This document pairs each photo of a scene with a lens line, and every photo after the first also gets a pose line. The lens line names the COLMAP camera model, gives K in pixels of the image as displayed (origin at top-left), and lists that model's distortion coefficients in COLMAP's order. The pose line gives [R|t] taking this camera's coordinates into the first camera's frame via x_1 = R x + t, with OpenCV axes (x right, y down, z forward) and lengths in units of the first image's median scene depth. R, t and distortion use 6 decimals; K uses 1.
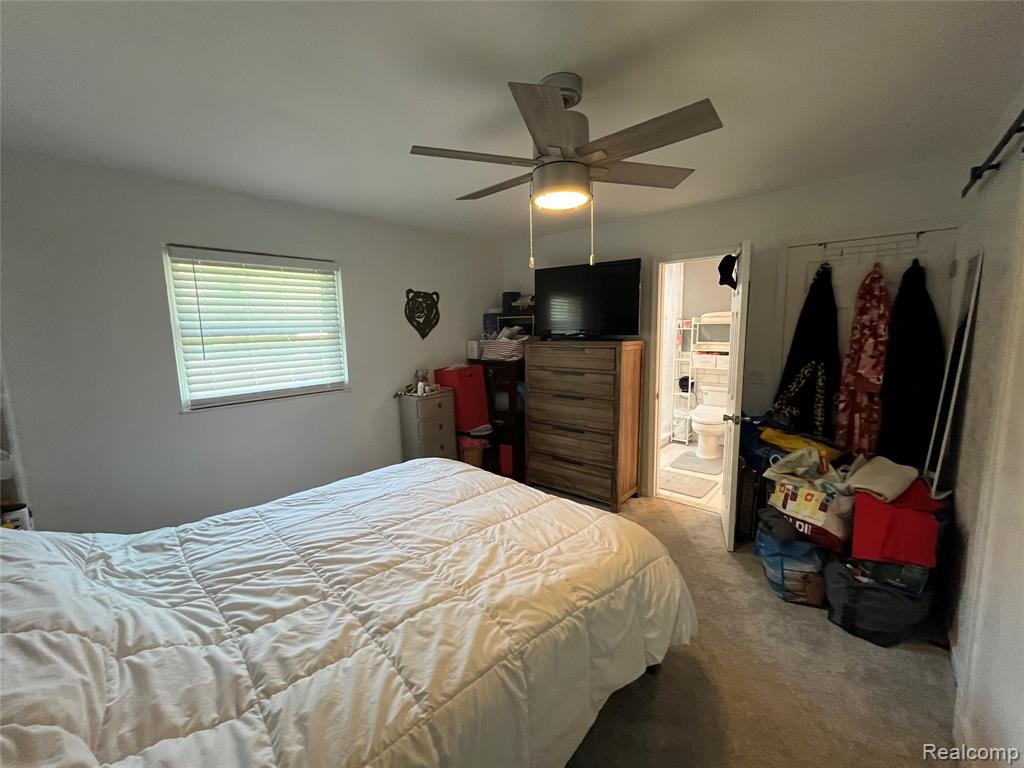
lens RADIAL K [[415.0, 0, 513.2], [0, 415.0, 384.0], [0, 0, 1]] dist [-0.003364, 0.000054]
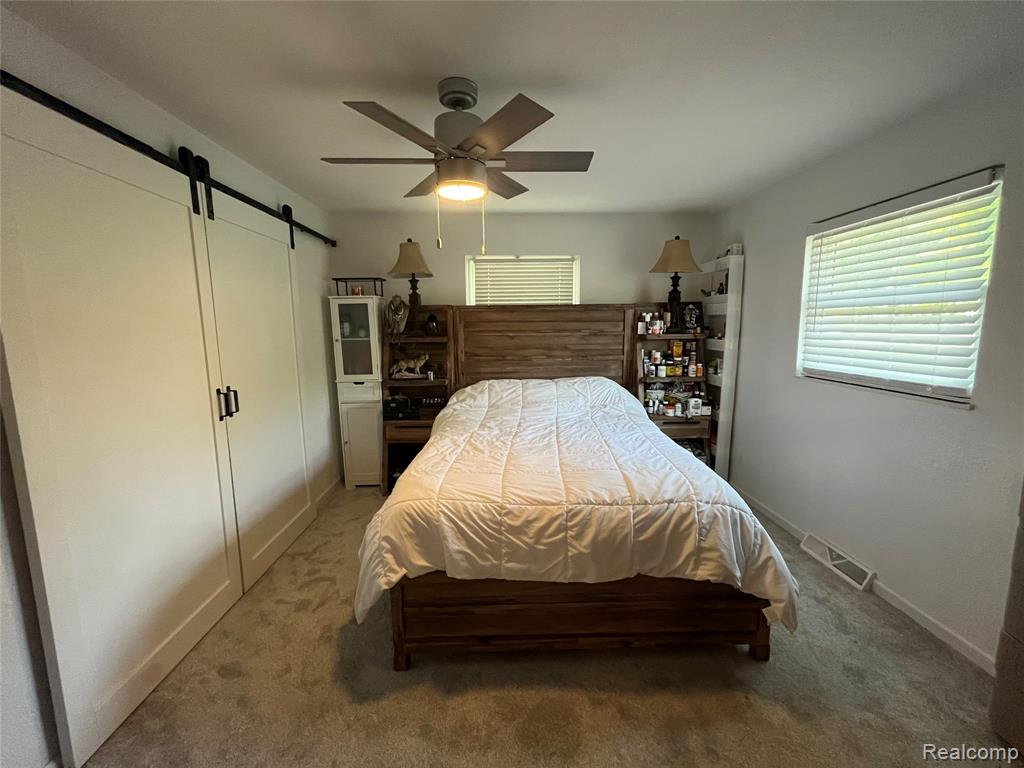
lens RADIAL K [[415.0, 0, 512.3], [0, 415.0, 382.0], [0, 0, 1]] dist [-0.003364, 0.000054]
pose [[-0.724368, 0.118414, -0.679168, 0.535697], [-0.070165, 0.967361, 0.243496, -0.139830], [0.685834, 0.224035, -0.692416, 1.262704]]
